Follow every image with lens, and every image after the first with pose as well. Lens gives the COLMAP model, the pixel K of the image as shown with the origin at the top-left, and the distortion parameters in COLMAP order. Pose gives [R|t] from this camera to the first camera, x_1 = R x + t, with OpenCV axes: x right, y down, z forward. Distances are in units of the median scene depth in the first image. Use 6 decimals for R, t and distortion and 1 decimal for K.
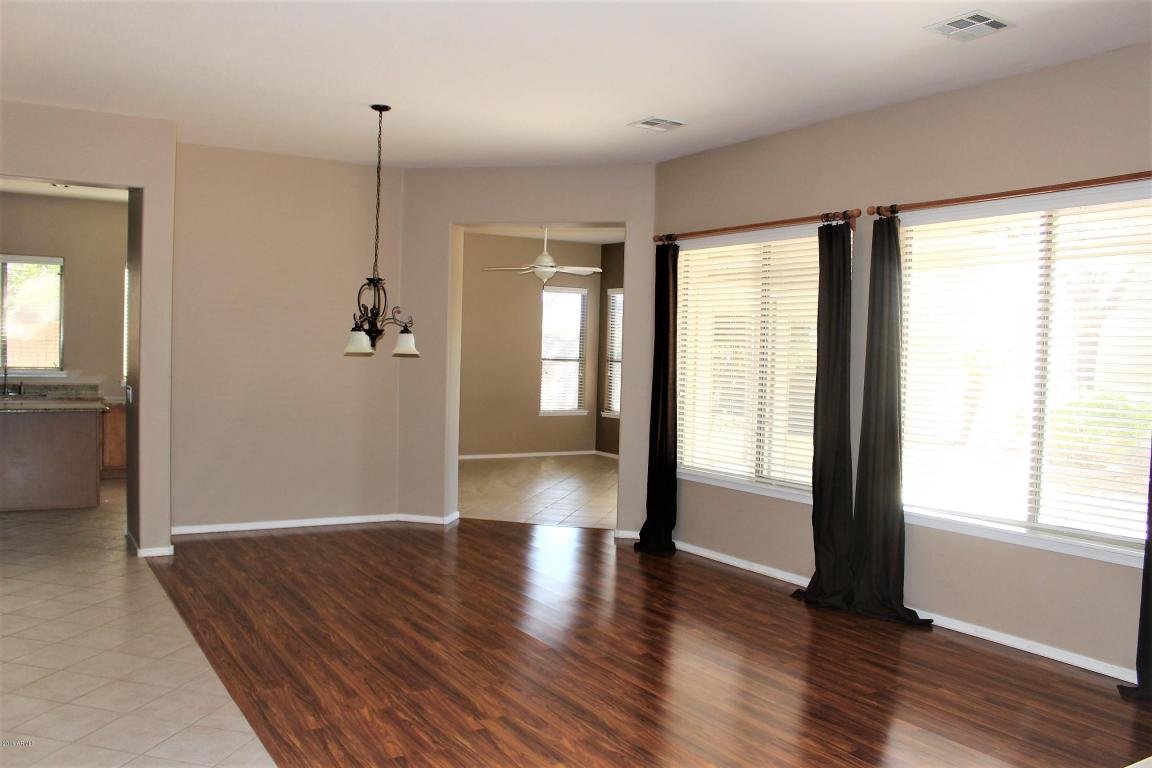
lens RADIAL K [[999.5, 0, 576.0], [0, 999.5, 384.0], [0, 0, 1]] dist [-0.091385, 0.007059]
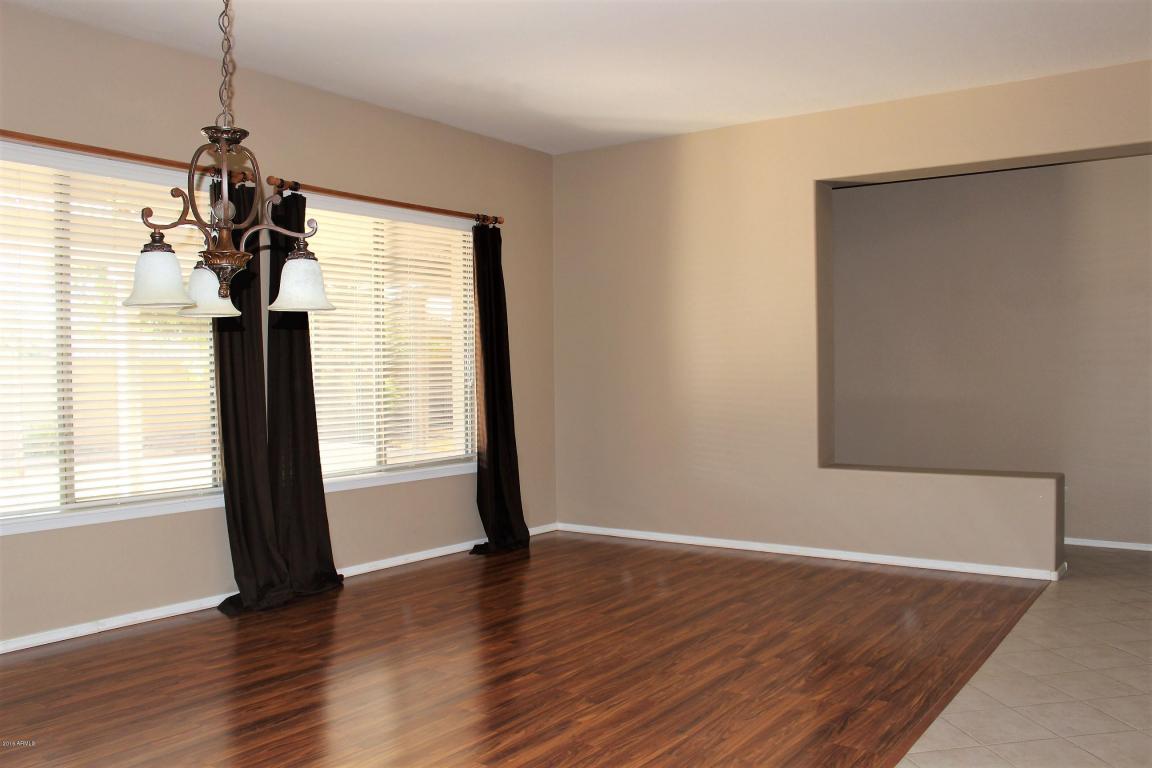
lens RADIAL K [[945.9, 0, 576.0], [0, 945.9, 384.0], [0, 0, 1]] dist [-0.052617, 0.003295]
pose [[-0.409167, -0.036200, 0.911741, -0.833376], [0.021984, 0.998532, 0.049512, -0.026008], [-0.912194, 0.040302, -0.407771, 1.386813]]
